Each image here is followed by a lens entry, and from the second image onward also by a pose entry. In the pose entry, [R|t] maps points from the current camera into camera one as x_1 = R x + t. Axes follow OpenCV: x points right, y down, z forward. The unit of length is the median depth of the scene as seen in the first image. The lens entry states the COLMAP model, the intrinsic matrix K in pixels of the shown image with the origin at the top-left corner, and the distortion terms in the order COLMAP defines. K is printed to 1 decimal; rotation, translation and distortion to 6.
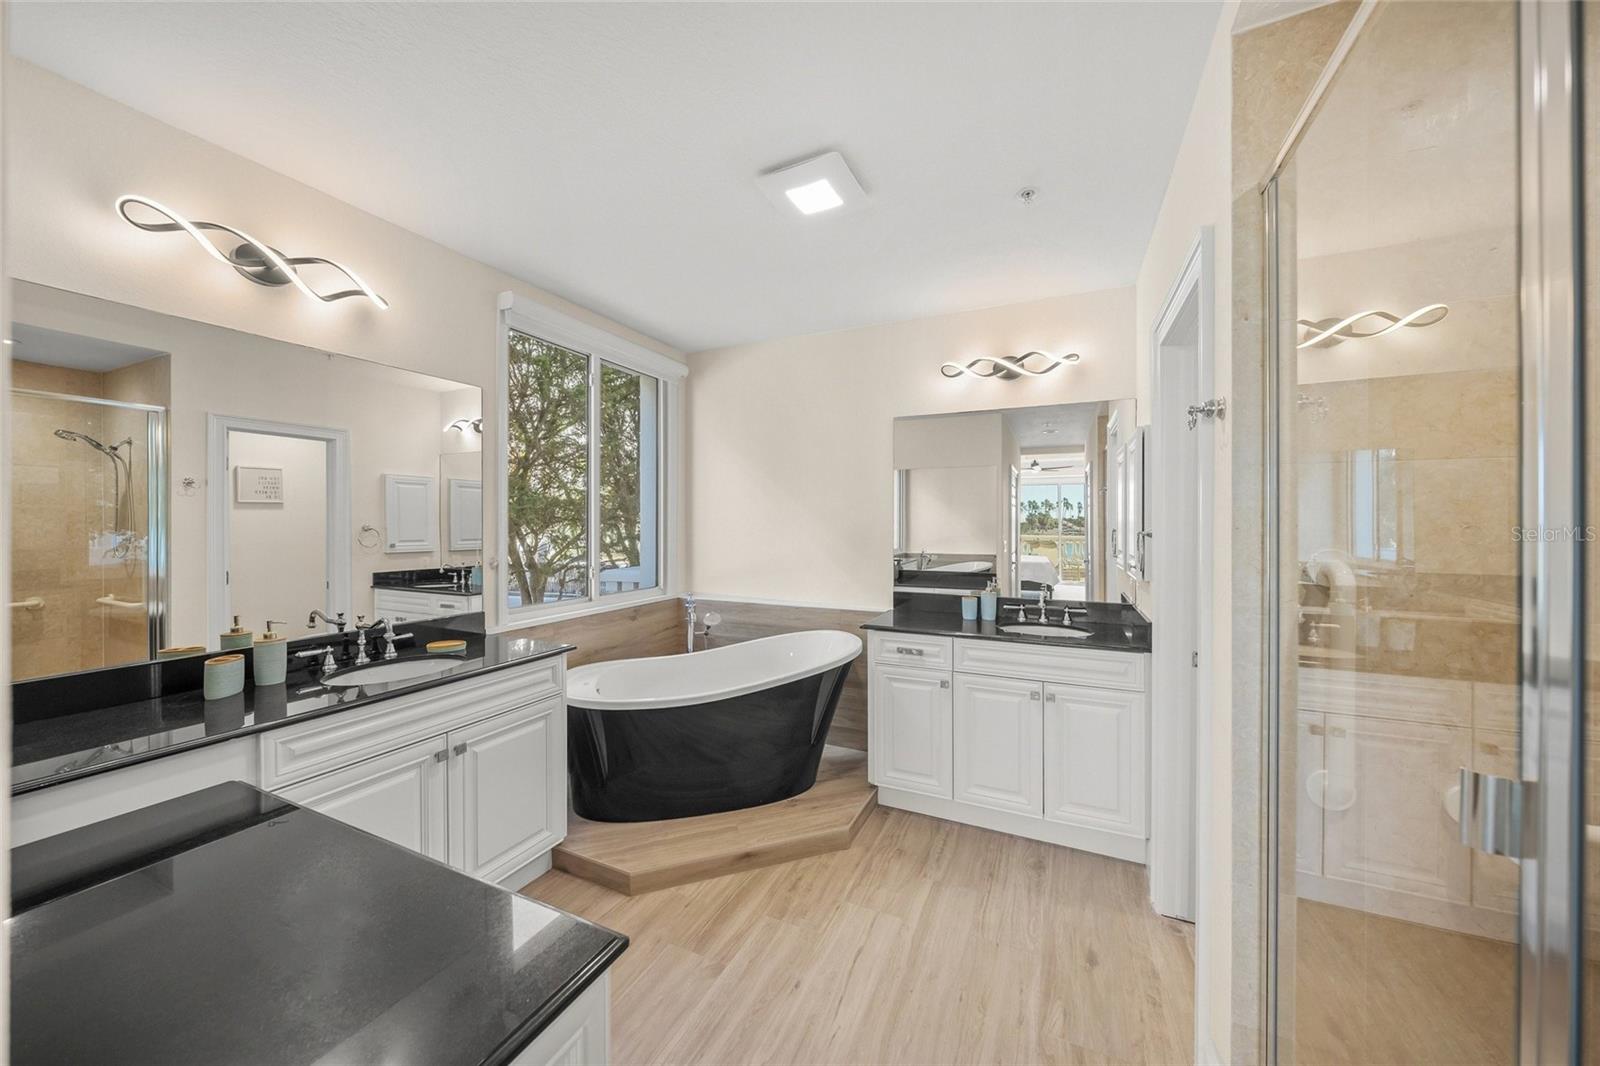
lens RADIAL K [[549.1, 0, 796.3], [0, 549.1, 525.2], [0, 0, 1]] dist [-0.006918, 0.001296]
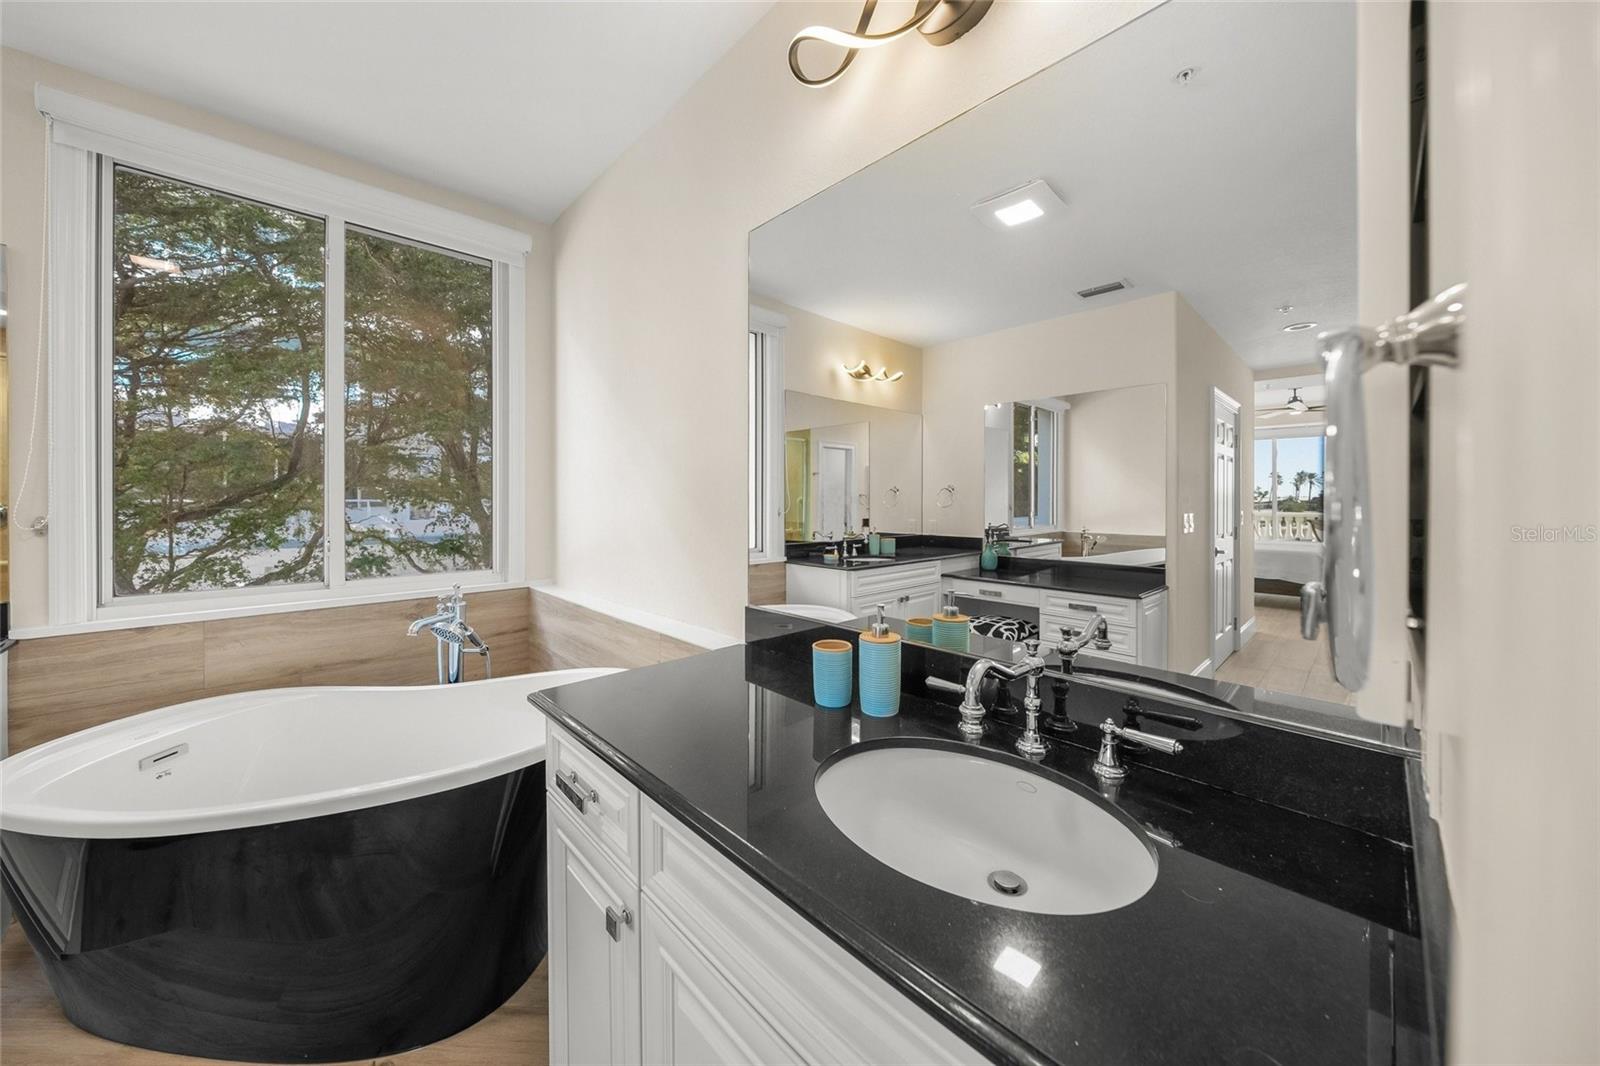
lens RADIAL K [[549.1, 0, 797.6], [0, 549.1, 499.4], [0, 0, 1]] dist [-0.006918, 0.001296]
pose [[0.933077, 0.003961, -0.359655, 0.468395], [-0.003623, 0.999992, 0.001616, 0.032711], [0.359659, -0.000205, 0.933084, 0.700486]]
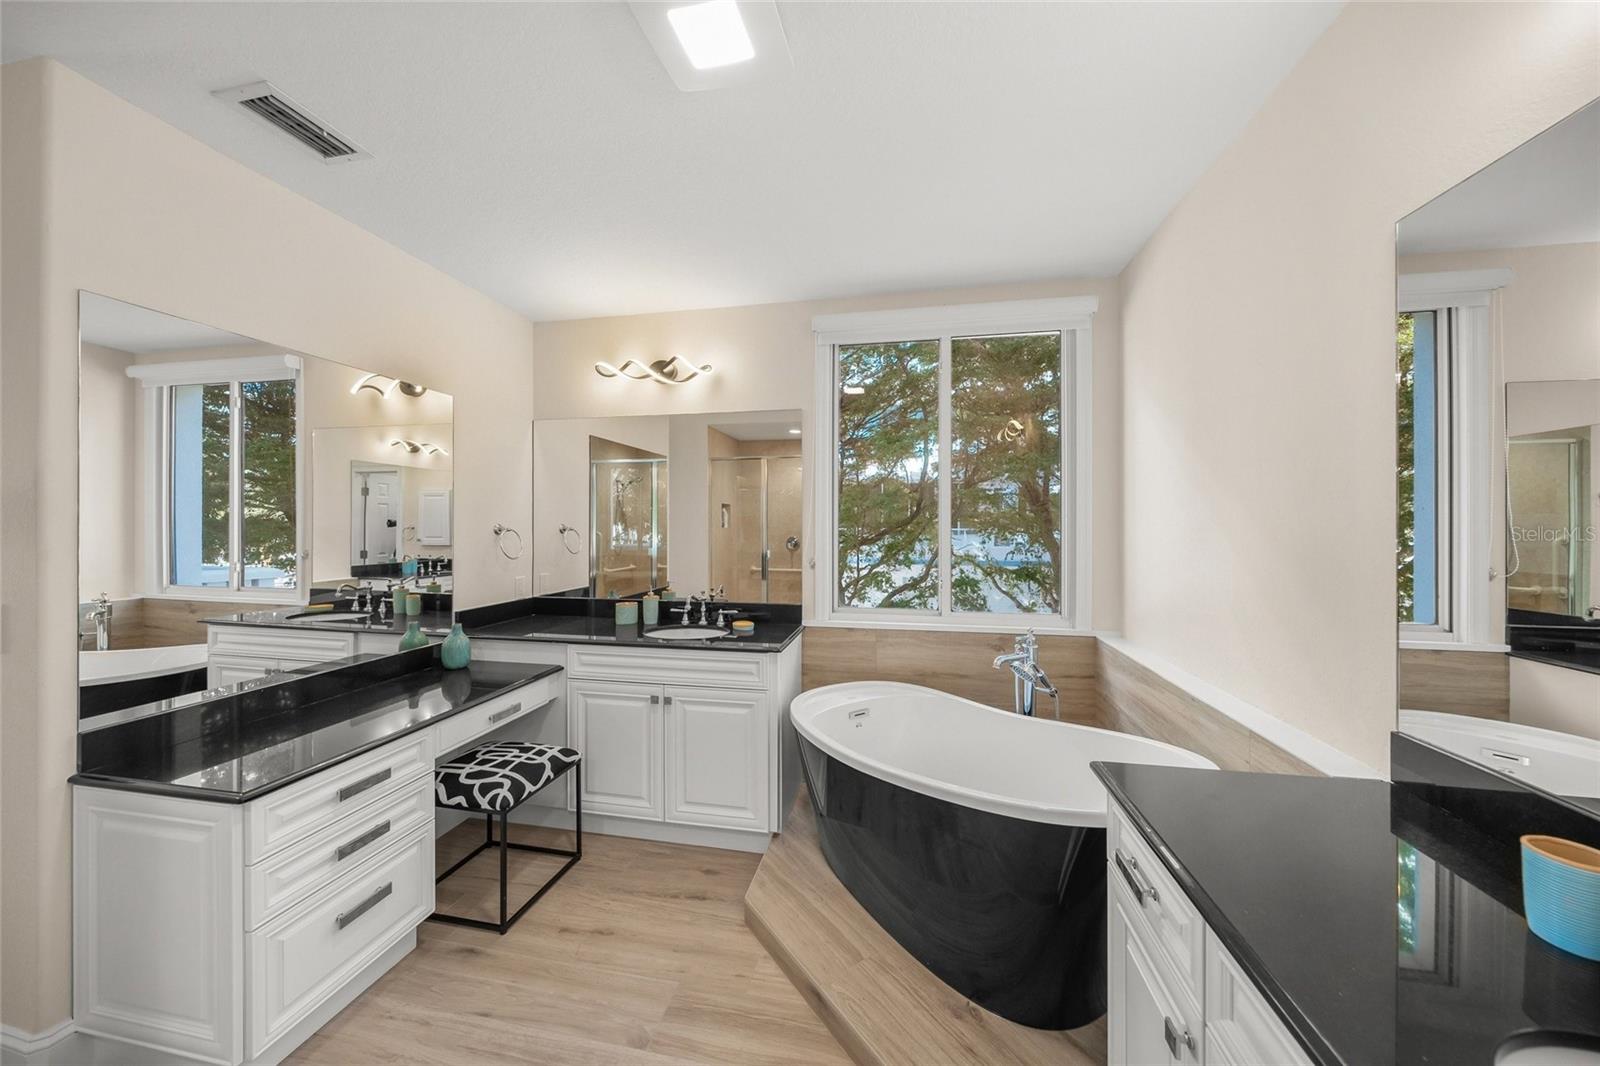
lens RADIAL K [[549.1, 0, 805.6], [0, 549.1, 524.2], [0, 0, 1]] dist [-0.006918, 0.001296]
pose [[0.252526, 0.001878, -0.967588, 0.500198], [-0.004606, 0.999989, 0.000739, -0.008794], [0.967579, 0.004270, 0.252532, 0.677418]]
